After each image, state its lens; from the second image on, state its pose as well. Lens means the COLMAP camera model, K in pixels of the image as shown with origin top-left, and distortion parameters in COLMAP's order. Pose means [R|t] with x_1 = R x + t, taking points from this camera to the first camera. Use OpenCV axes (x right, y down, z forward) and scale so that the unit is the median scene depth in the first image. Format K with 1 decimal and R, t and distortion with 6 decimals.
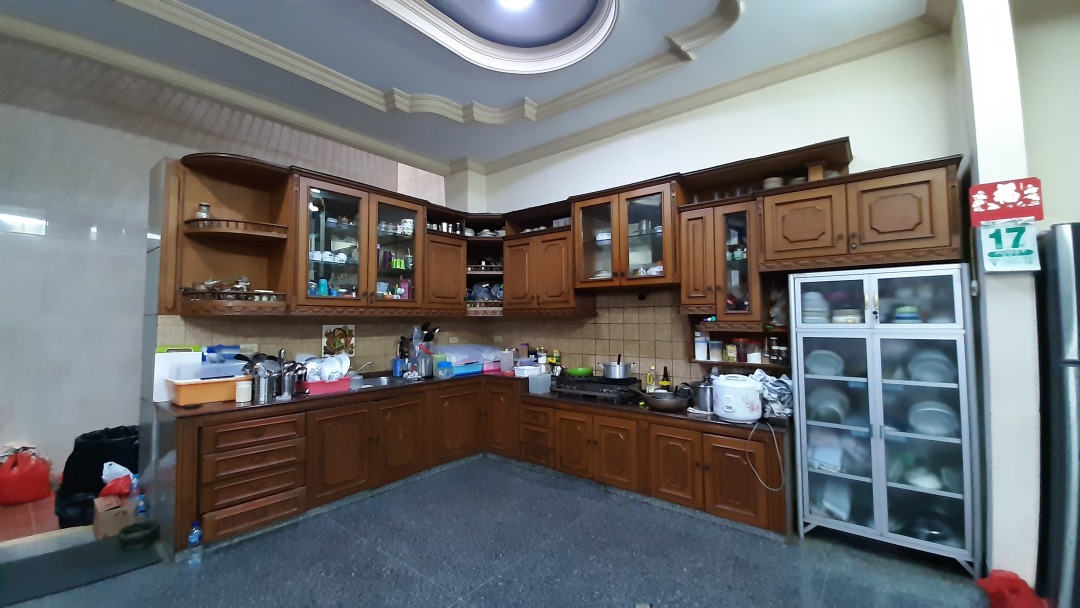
lens RADIAL K [[424.1, 0, 532.4], [0, 424.1, 305.0], [0, 0, 1]] dist [-0.005673, -0.001071]
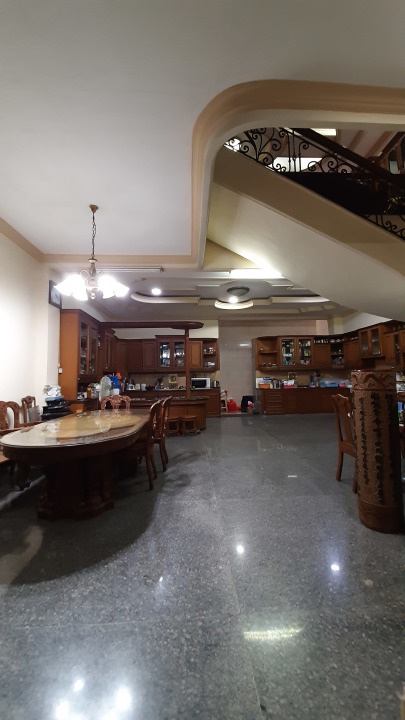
lens RADIAL K [[281.7, 0, 201.5], [0, 281.7, 352.6], [0, 0, 1]] dist [-0.002656, -0.002486]
pose [[0.666438, -0.076779, -0.741597, 0.980427], [0.045785, 0.997021, -0.062079, -0.008506], [0.744154, 0.007417, 0.667967, -1.427148]]
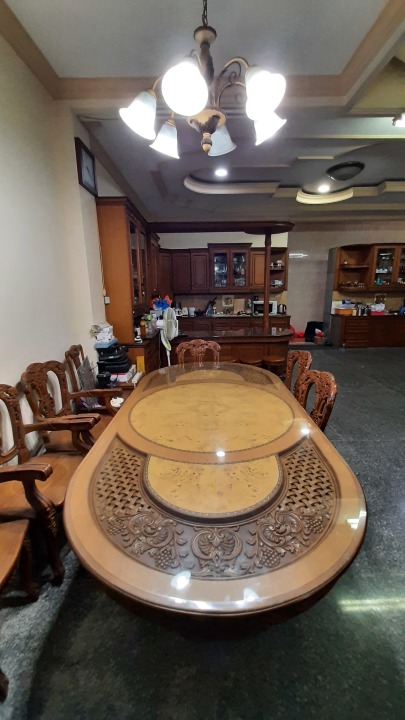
lens RADIAL K [[281.7, 0, 202.1], [0, 281.7, 356.1], [0, 0, 1]] dist [-0.002656, -0.002486]
pose [[0.629375, 0.169399, -0.758413, 0.352831], [0.043302, 0.966790, 0.251877, -0.088460], [0.775894, -0.191366, 0.601138, -1.362509]]
